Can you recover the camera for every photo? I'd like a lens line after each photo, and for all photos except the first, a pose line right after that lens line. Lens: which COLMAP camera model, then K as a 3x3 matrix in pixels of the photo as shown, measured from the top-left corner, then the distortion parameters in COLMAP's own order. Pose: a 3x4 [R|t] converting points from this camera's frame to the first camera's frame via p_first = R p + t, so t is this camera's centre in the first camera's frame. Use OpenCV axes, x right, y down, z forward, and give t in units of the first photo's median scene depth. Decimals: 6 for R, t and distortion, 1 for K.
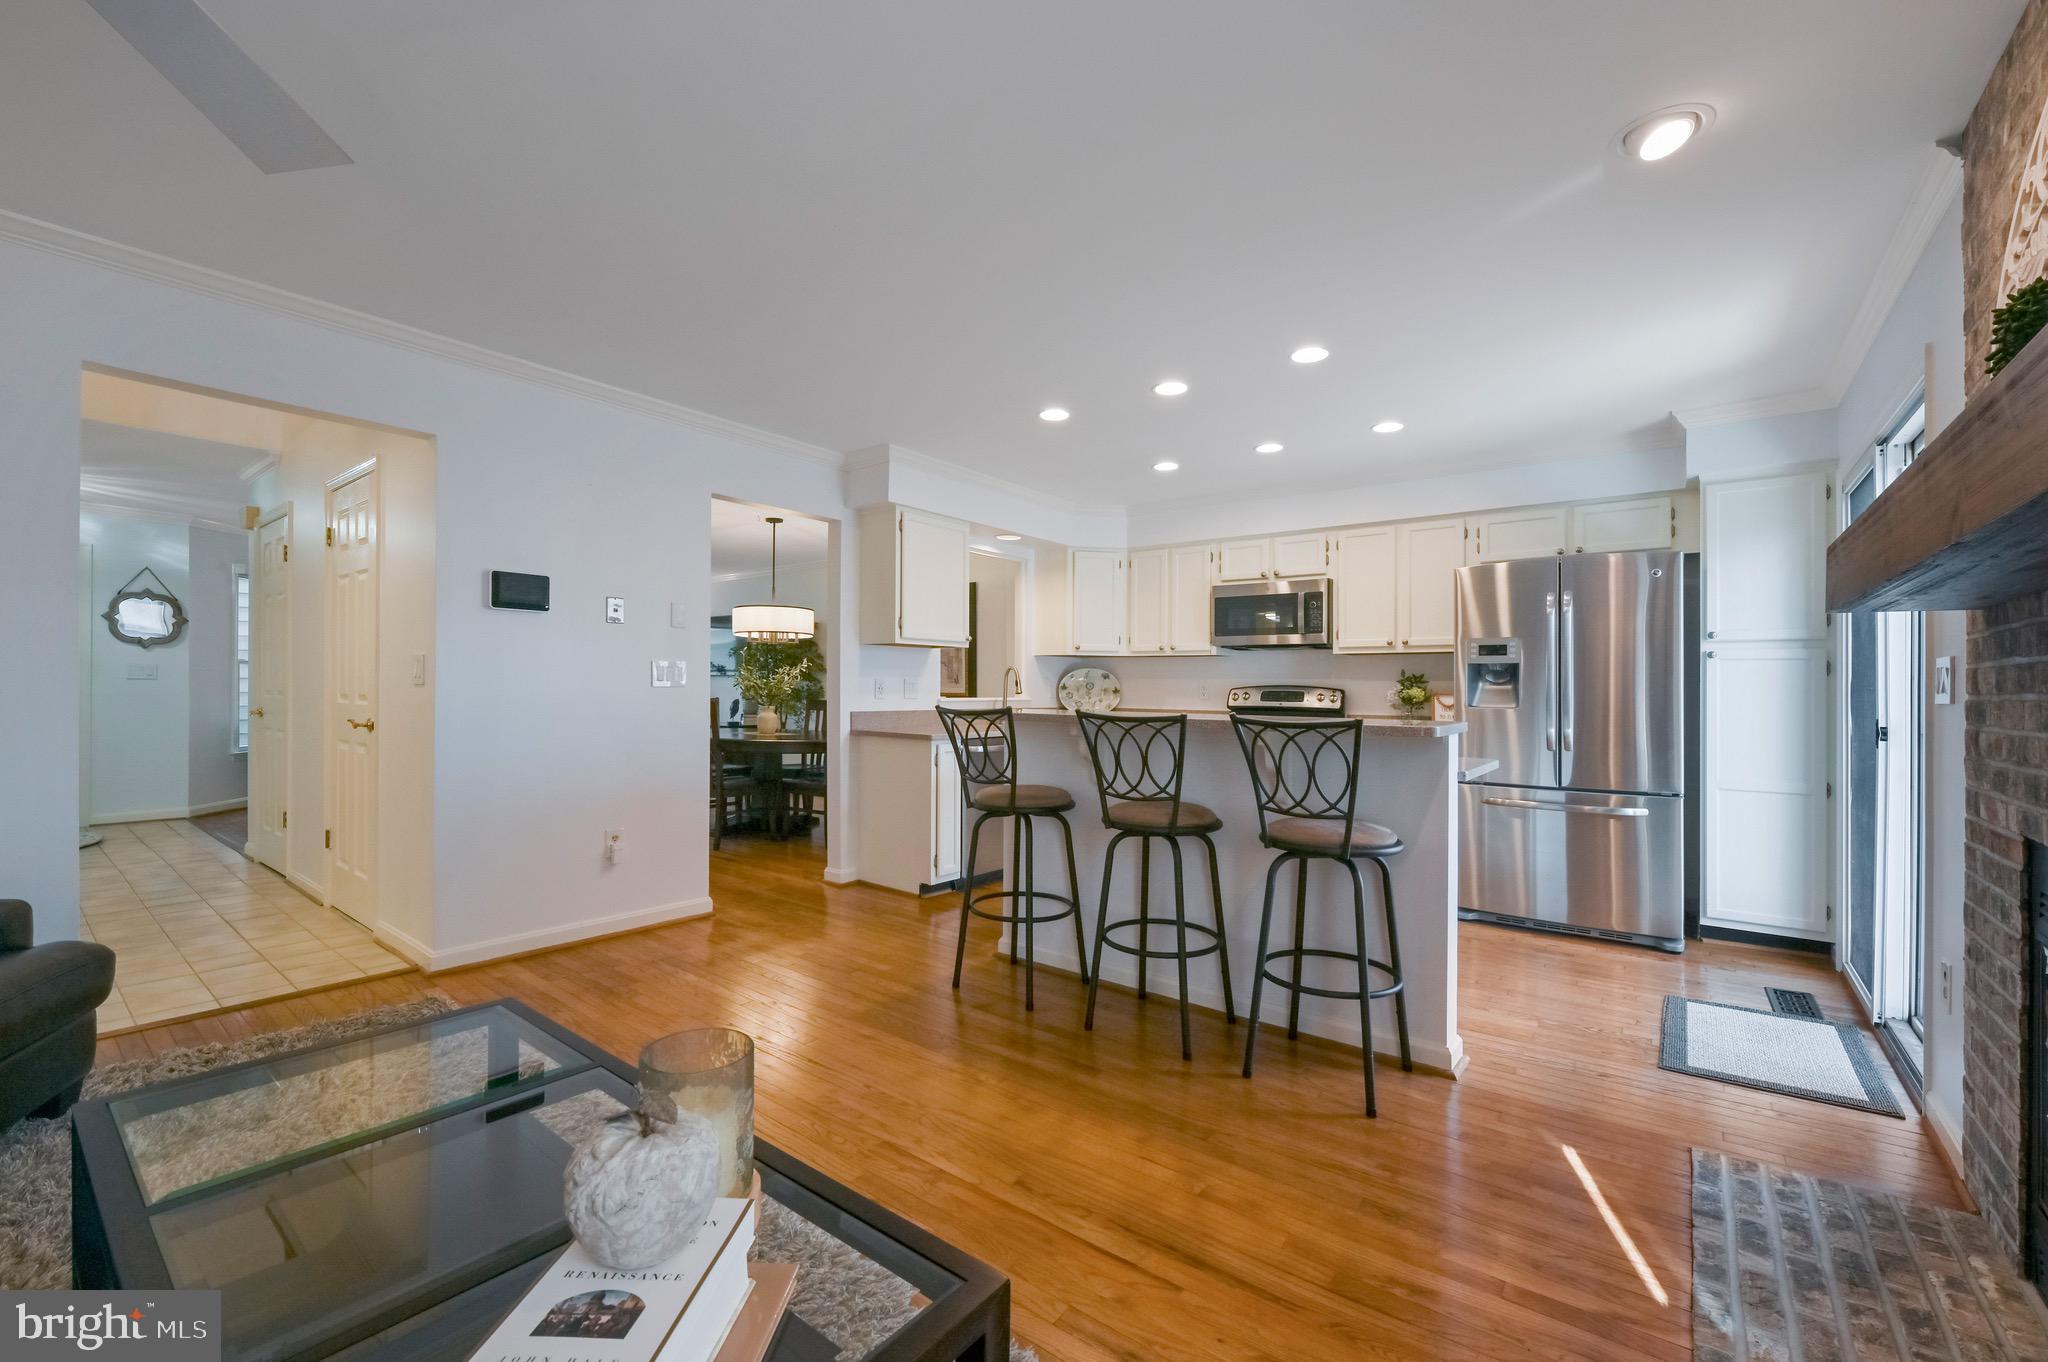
lens RADIAL K [[830.6, 0, 1012.8], [0, 830.6, 696.9], [0, 0, 1]] dist [-0.012189, 0.000899]
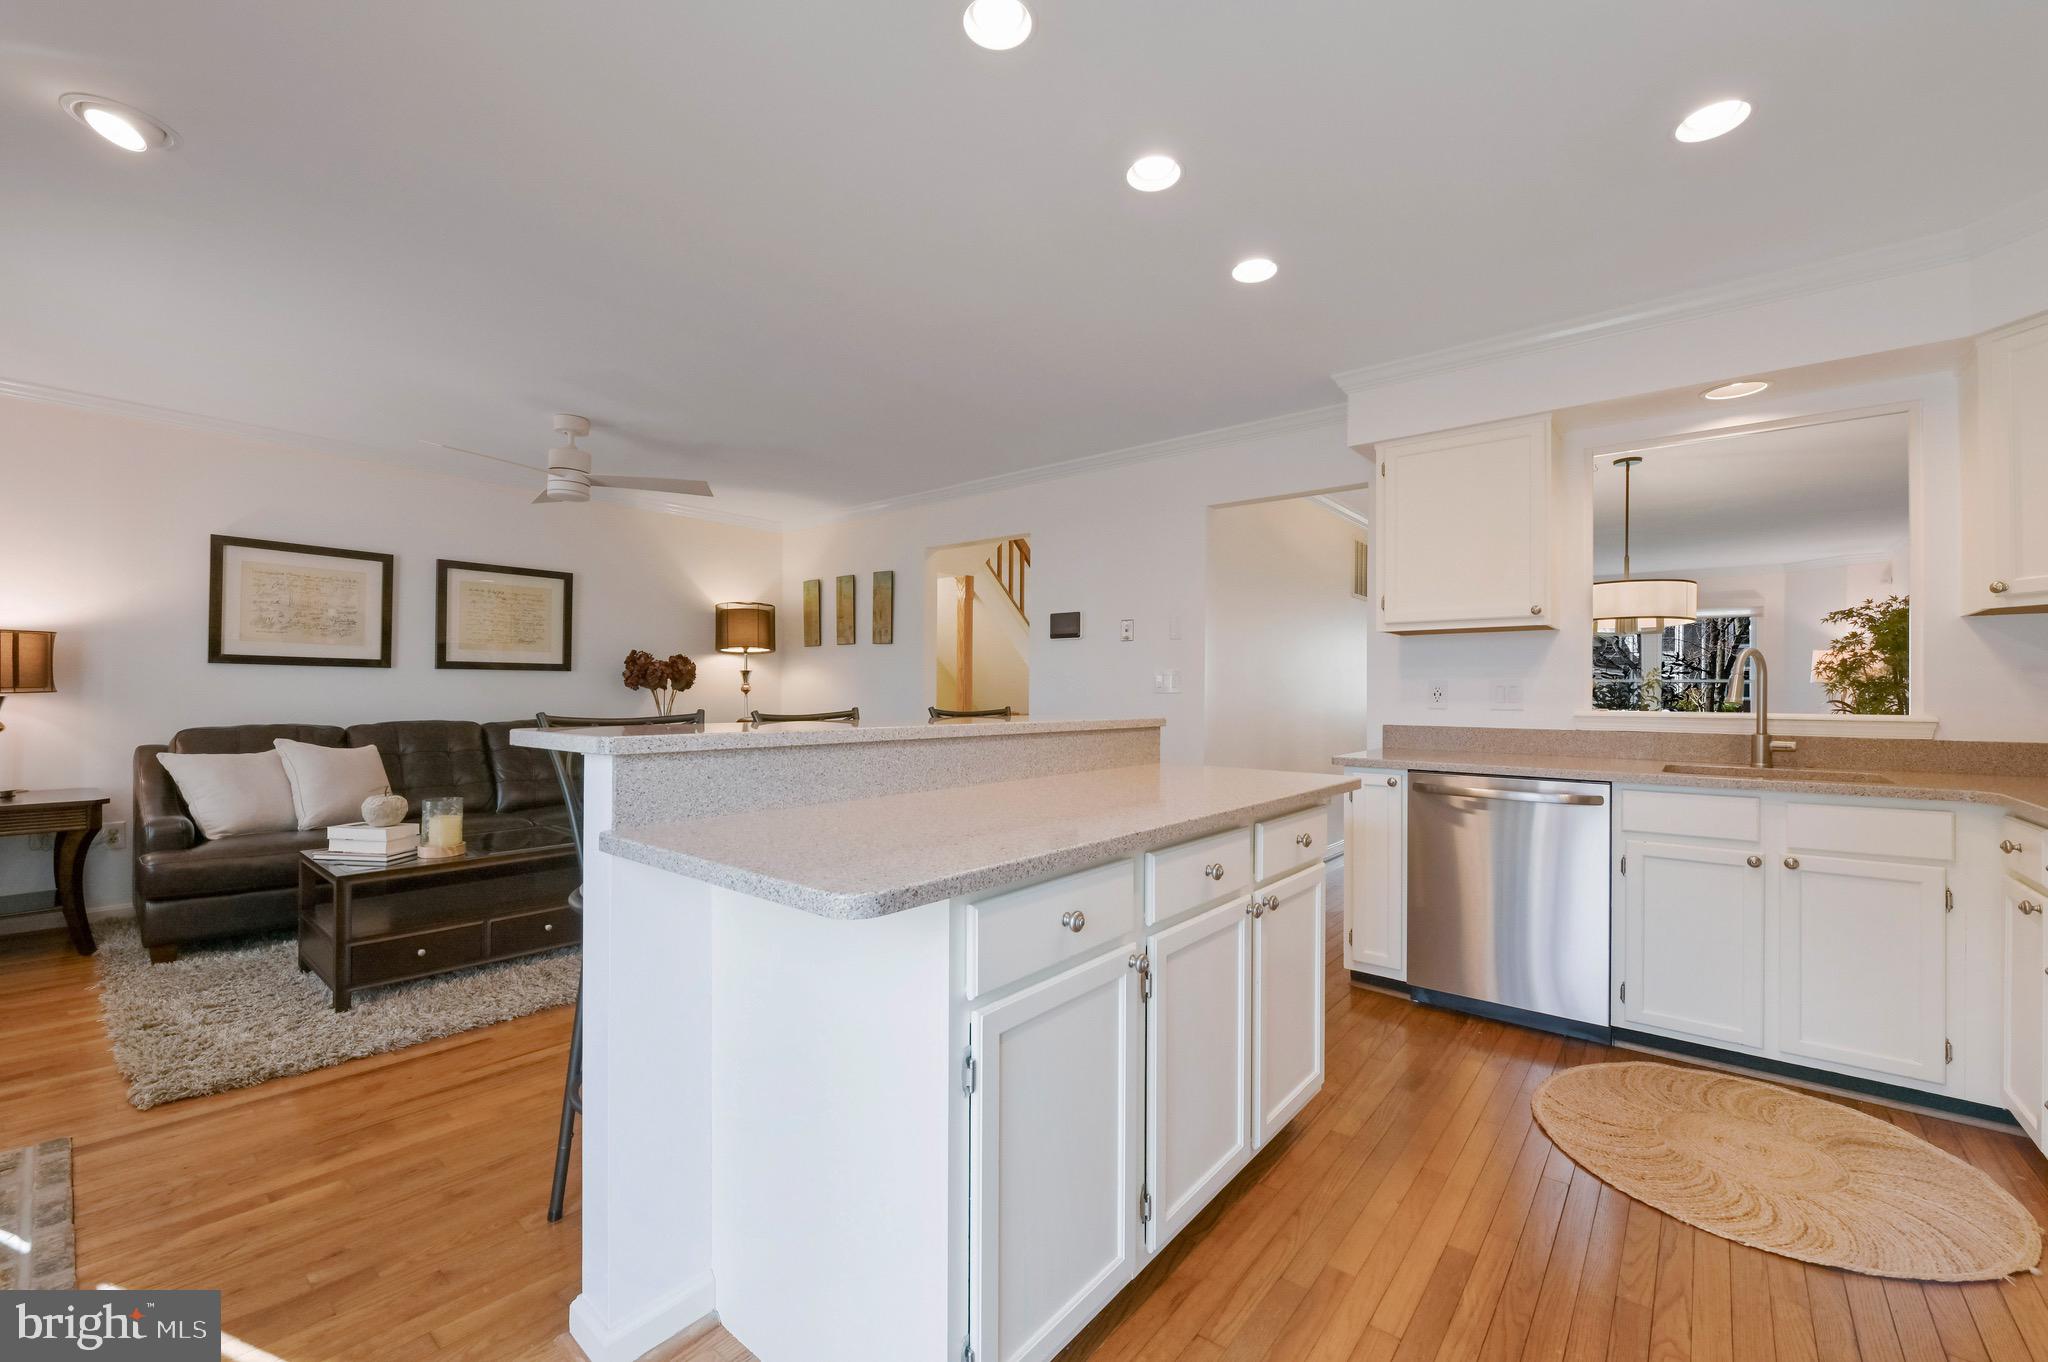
lens RADIAL K [[830.6, 0, 1023.6], [0, 830.6, 678.9], [0, 0, 1]] dist [-0.012189, 0.000899]
pose [[-0.033056, -0.028777, -0.999039, 0.791549], [-0.016030, 0.999472, -0.028259, 0.002612], [0.999325, 0.015080, -0.033500, 0.952464]]
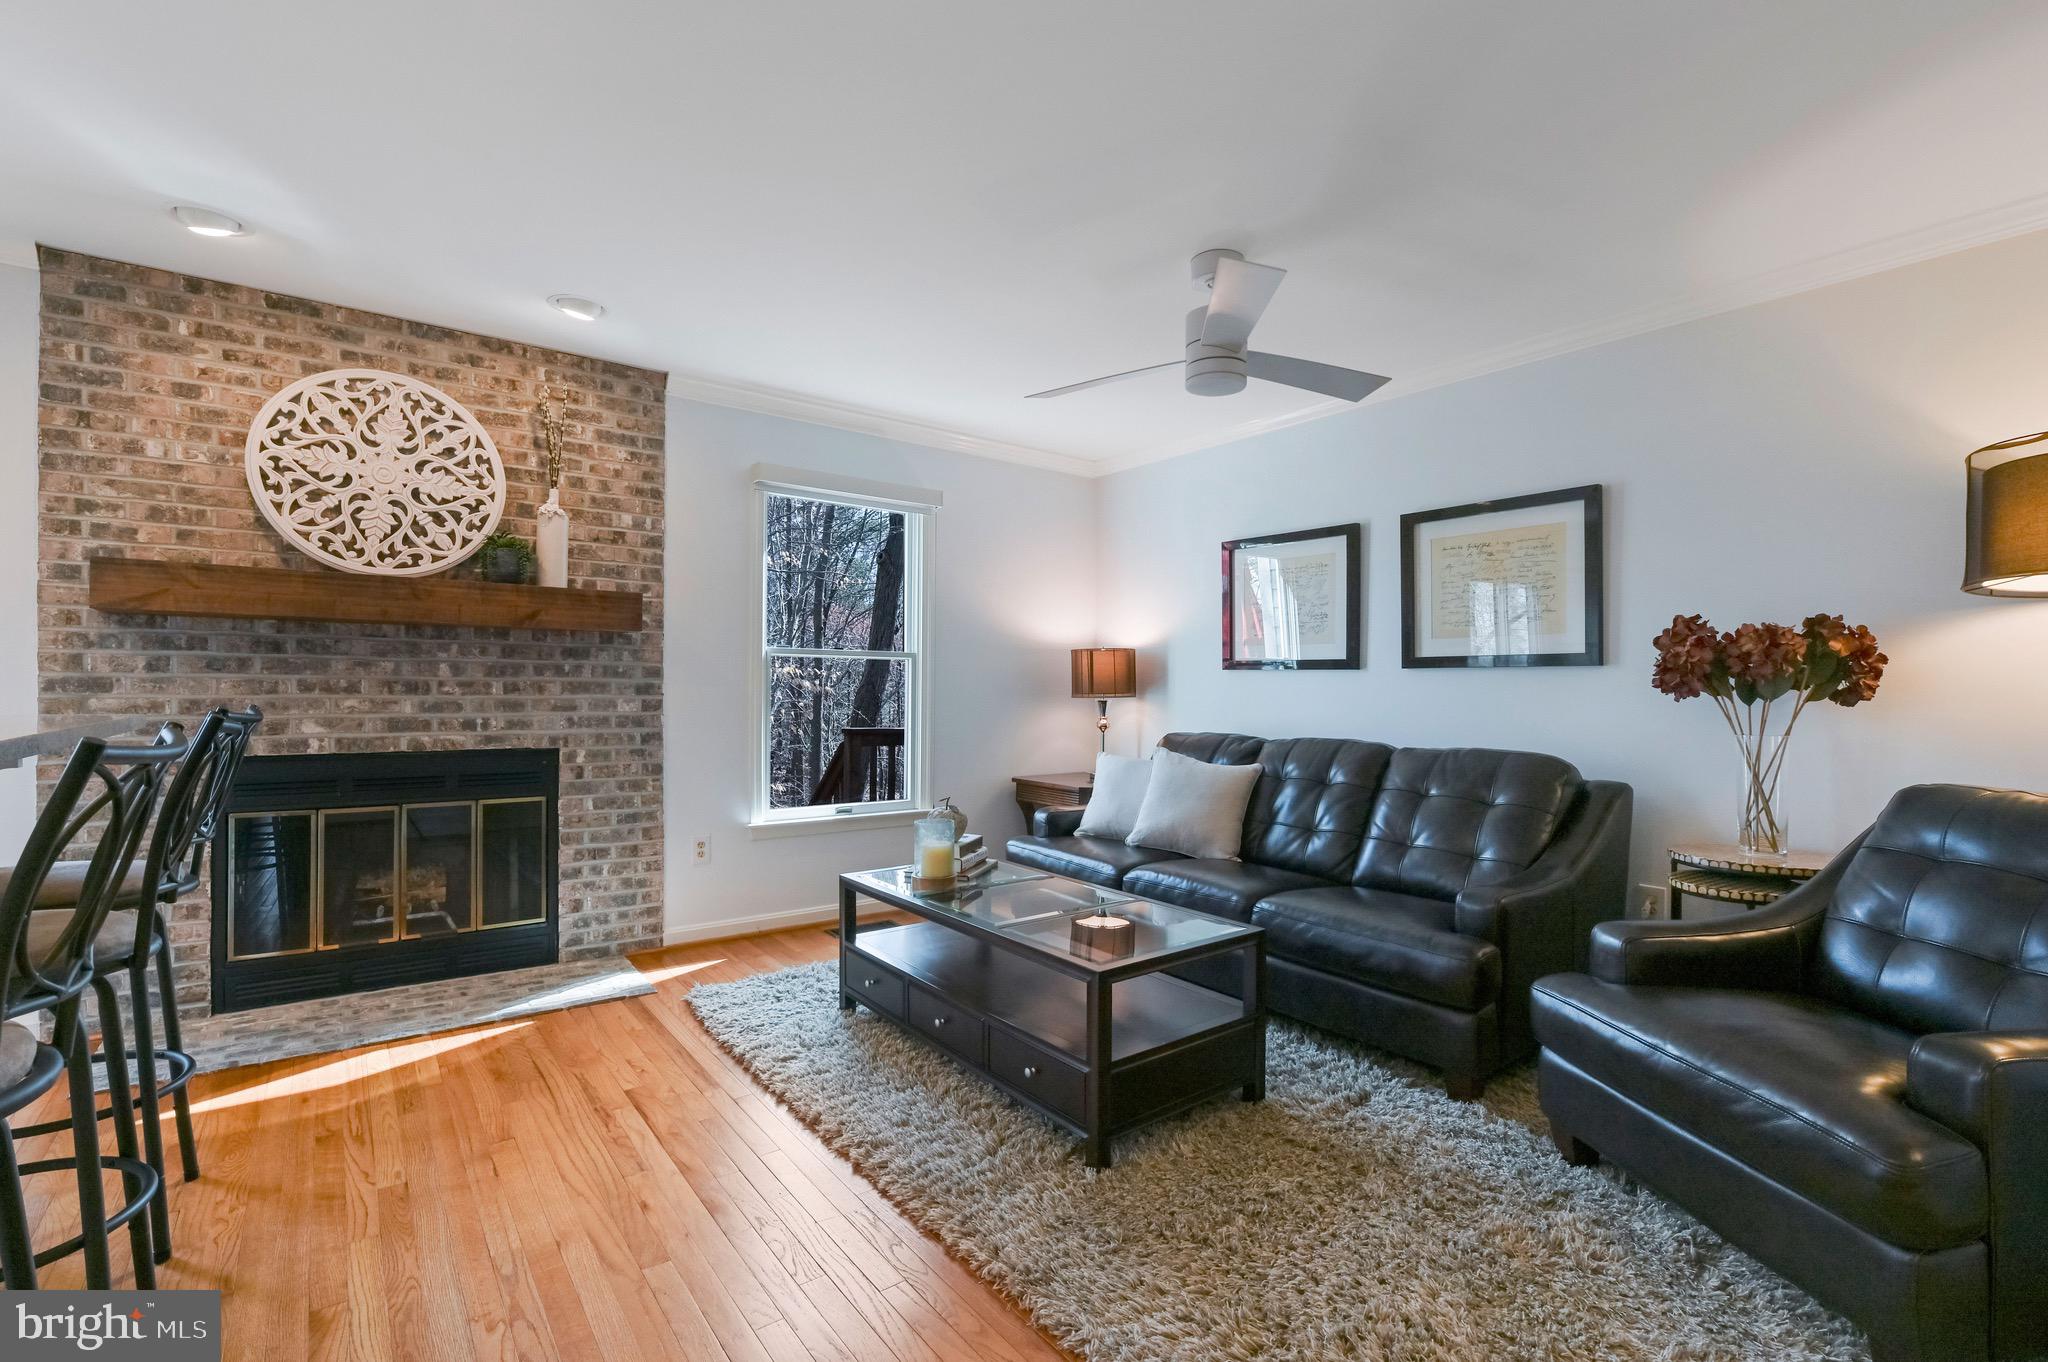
lens RADIAL K [[901.2, 0, 1026.0], [0, 901.2, 692.0], [0, 0, 1]] dist [-0.007479, -0.001691]
pose [[-0.968126, -0.024198, 0.249293, -0.395545], [-0.021514, 0.999678, 0.013487, -0.014371], [-0.249539, 0.007694, -0.968334, 1.080672]]
